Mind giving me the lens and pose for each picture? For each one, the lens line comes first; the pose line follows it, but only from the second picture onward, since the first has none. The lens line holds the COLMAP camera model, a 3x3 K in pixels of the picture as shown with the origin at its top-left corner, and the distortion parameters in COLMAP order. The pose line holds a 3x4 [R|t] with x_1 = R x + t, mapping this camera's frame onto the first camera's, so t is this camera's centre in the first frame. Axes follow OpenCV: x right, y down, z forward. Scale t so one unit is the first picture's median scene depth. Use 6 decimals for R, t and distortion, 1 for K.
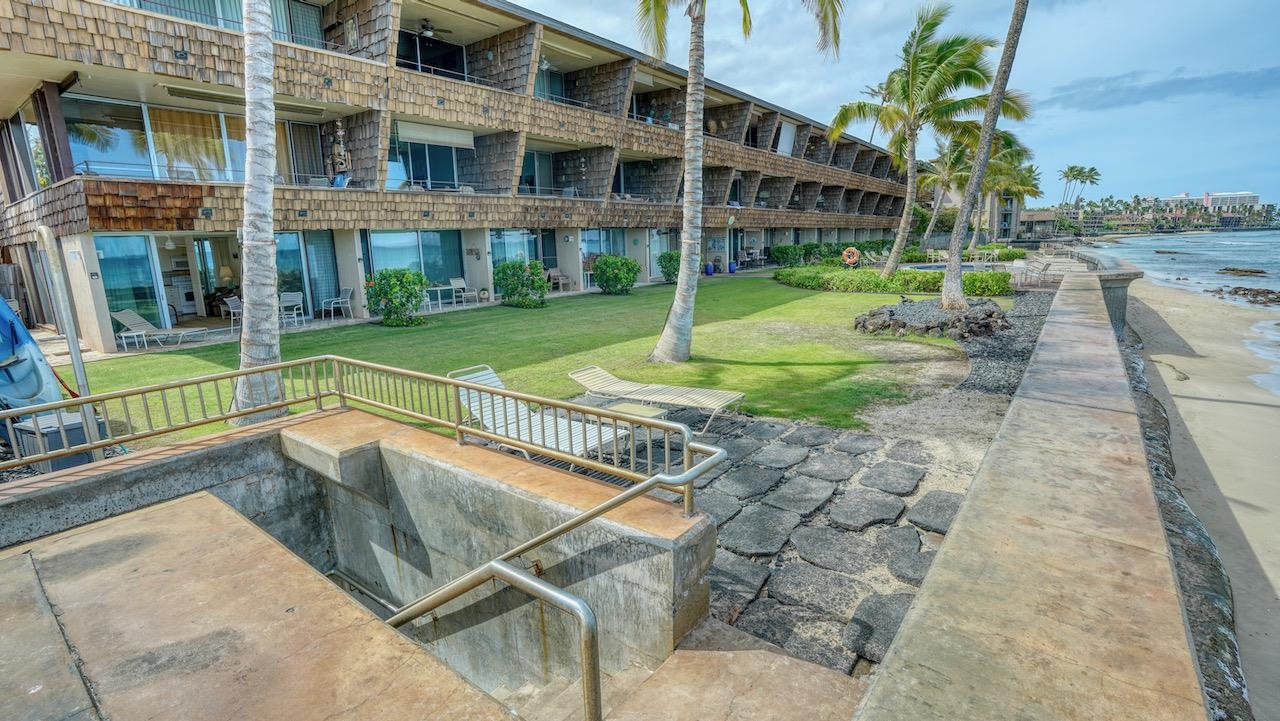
lens RADIAL K [[592.1, 0, 643.6], [0, 592.1, 365.1], [0, 0, 1]] dist [-0.074627, 0.030458]
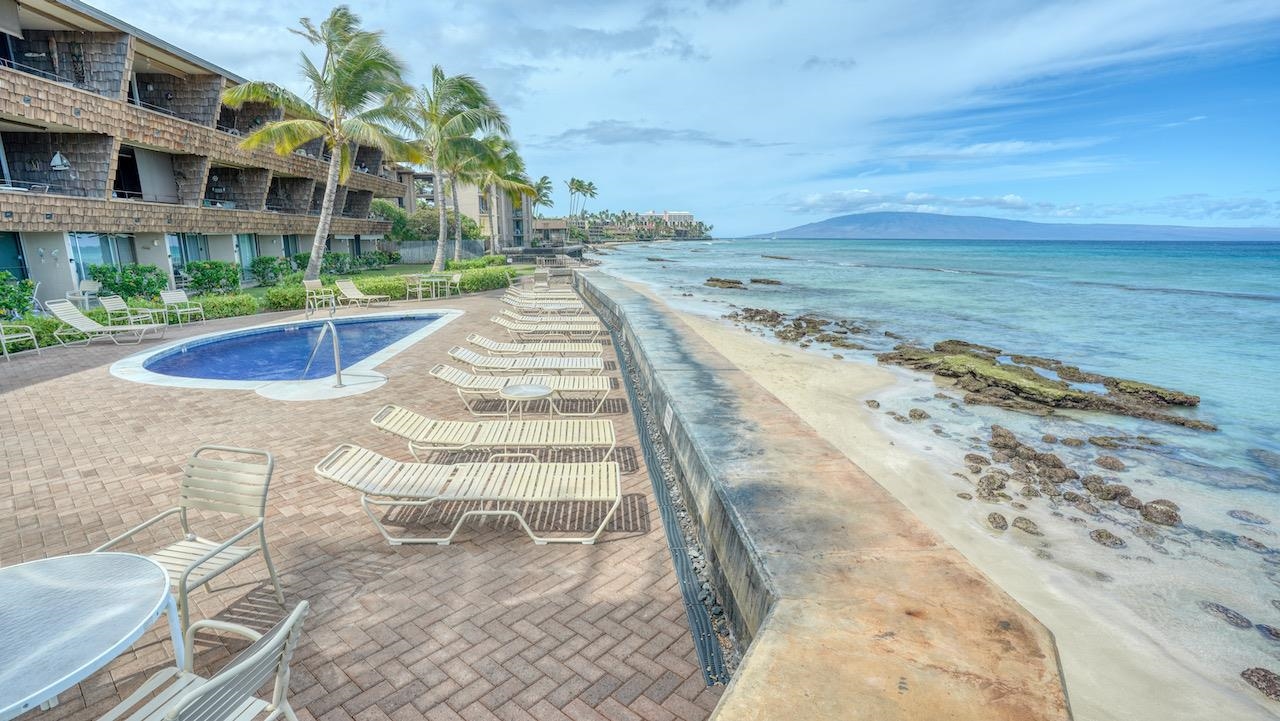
lens RADIAL K [[592.1, 0, 643.6], [0, 592.1, 365.1], [0, 0, 1]] dist [-0.074627, 0.030458]
pose [[0.744092, -0.119397, 0.657321, 0.071580], [0.127415, 0.991203, 0.035809, -0.021581], [-0.655814, 0.057107, 0.752759, 0.090418]]
